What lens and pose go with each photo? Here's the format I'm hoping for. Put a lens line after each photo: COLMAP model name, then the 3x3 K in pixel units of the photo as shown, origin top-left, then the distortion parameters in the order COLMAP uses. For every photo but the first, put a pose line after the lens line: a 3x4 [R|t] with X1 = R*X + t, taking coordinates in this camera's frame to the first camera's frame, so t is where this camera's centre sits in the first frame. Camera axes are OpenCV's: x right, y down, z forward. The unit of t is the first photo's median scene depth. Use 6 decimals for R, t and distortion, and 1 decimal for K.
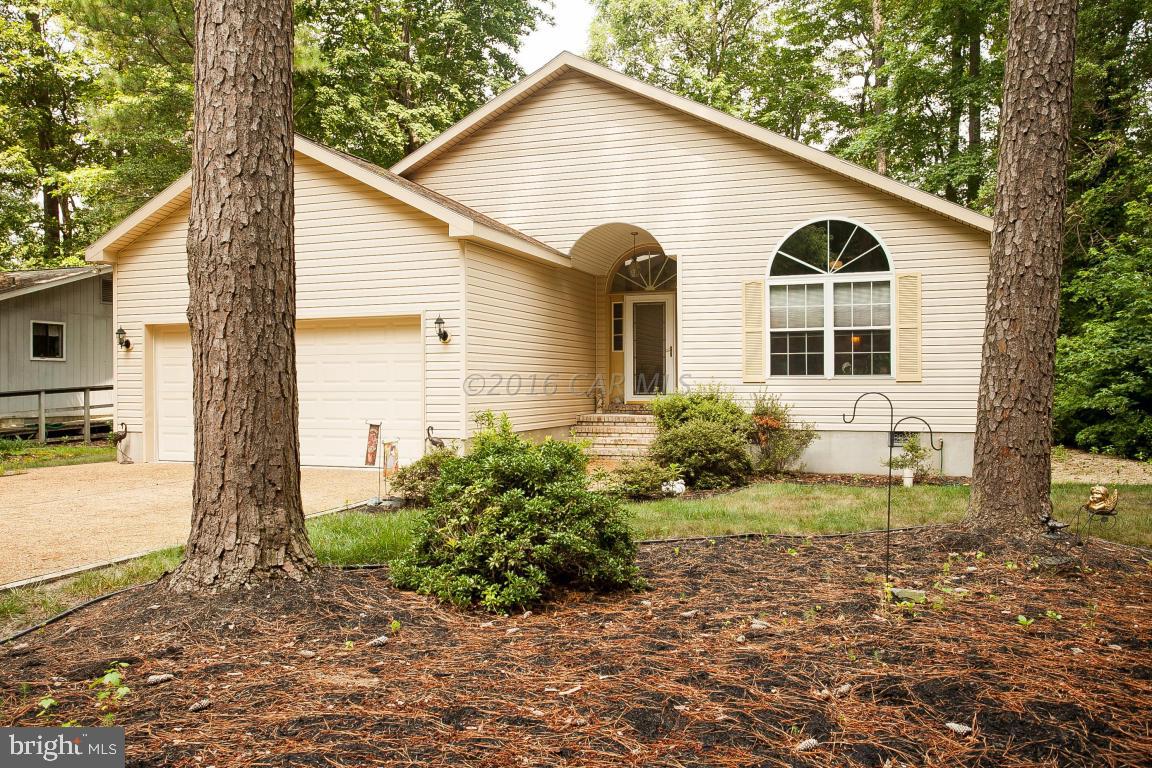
lens RADIAL K [[906.2, 0, 578.7], [0, 906.2, 384.3], [0, 0, 1]] dist [0.013690, 0.002504]
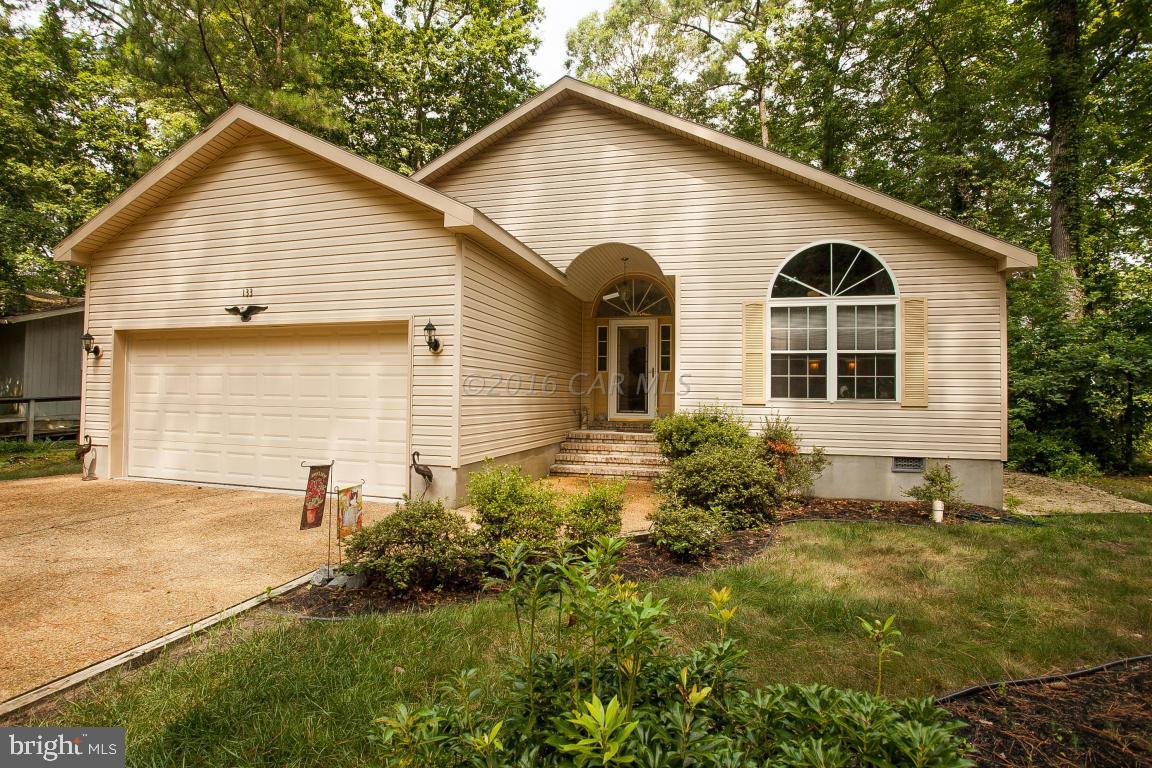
lens RADIAL K [[565.6, 0, 570.9], [0, 565.6, 384.0], [0, 0, 1]] dist [-0.066591, 0.025621]
pose [[0.996968, 0.020409, 0.075084, -0.053275], [-0.018626, 0.999530, -0.024363, -0.005869], [-0.075545, 0.022890, 0.996880, 0.411178]]
